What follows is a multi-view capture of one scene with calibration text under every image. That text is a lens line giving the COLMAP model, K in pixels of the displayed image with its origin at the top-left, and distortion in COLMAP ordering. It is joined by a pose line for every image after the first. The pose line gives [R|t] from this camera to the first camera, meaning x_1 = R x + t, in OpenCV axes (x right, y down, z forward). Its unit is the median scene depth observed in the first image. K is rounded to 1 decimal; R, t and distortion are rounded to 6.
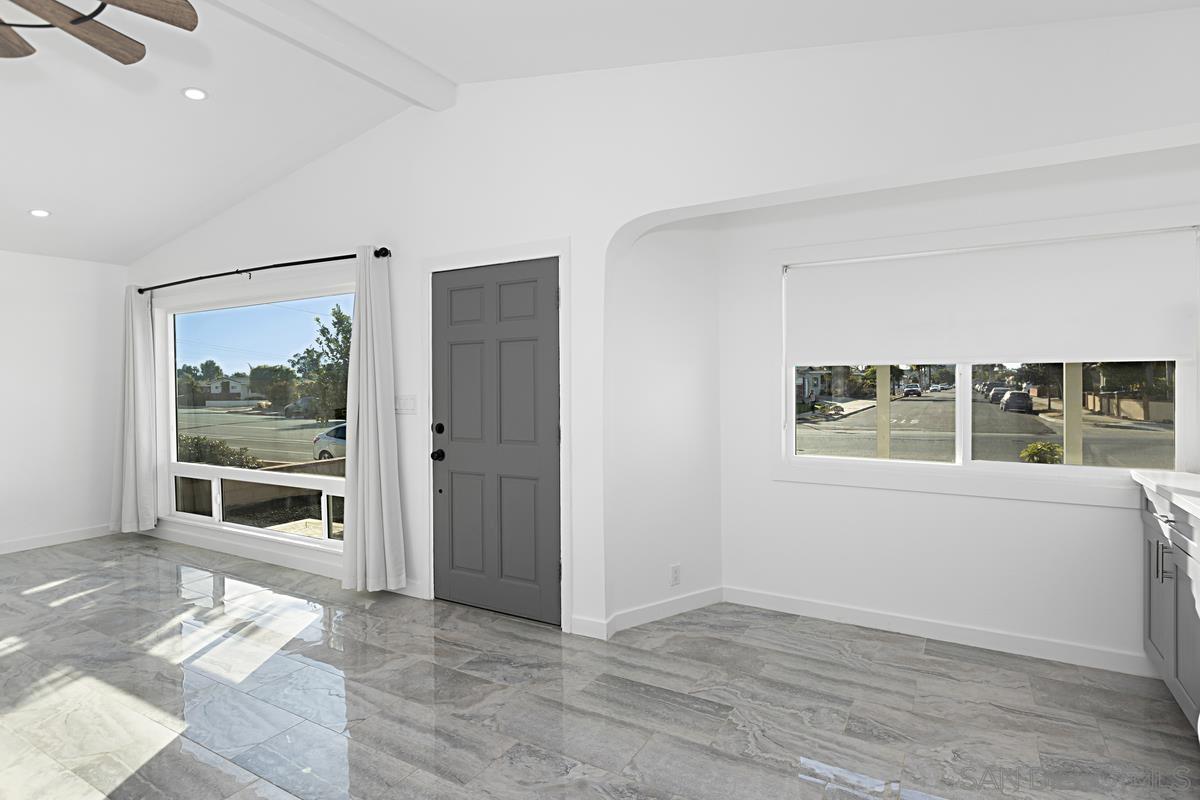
lens RADIAL K [[624.5, 0, 599.9], [0, 624.5, 397.9], [0, 0, 1]] dist [0.005489, 0.000656]
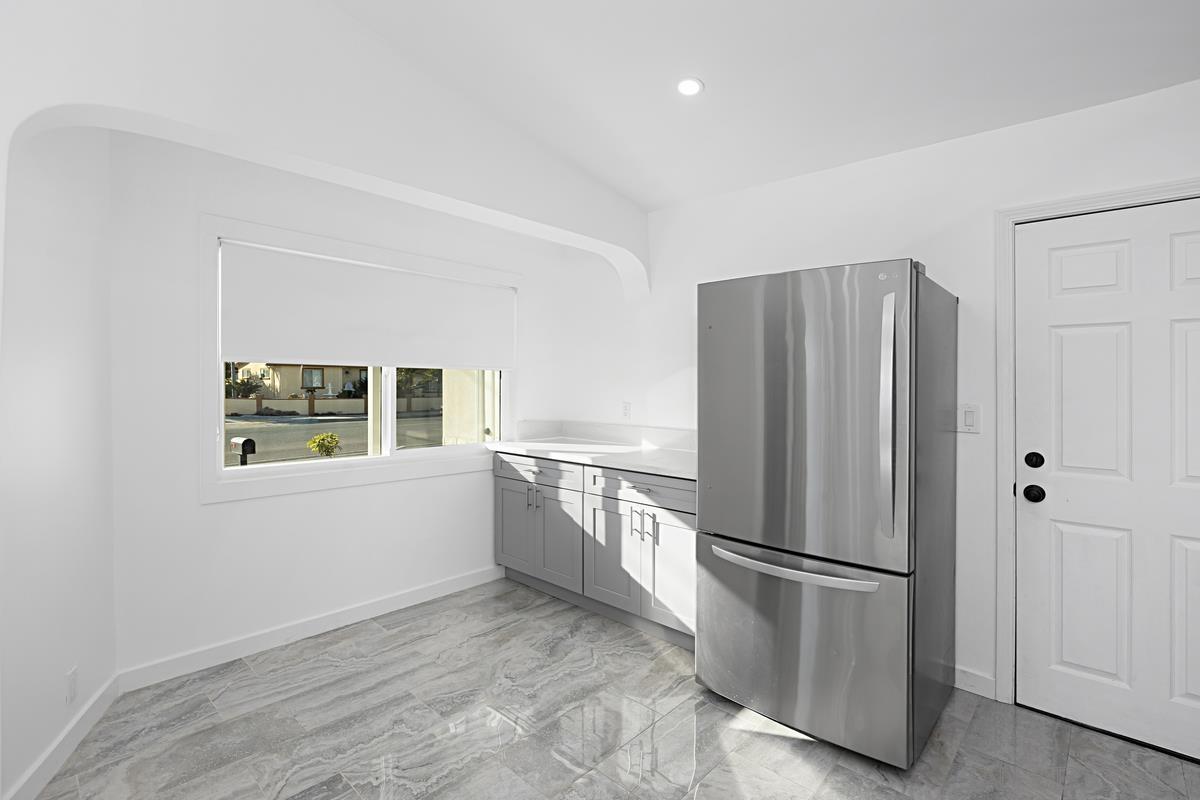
lens RADIAL K [[570.1, 0, 591.4], [0, 570.1, 375.4], [0, 0, 1]] dist [0.002651, -0.001303]
pose [[0.225308, 0.021331, 0.974054, -0.405301], [0.017689, 0.999506, -0.025980, -0.007368], [-0.974127, 0.023083, 0.224819, 0.432140]]
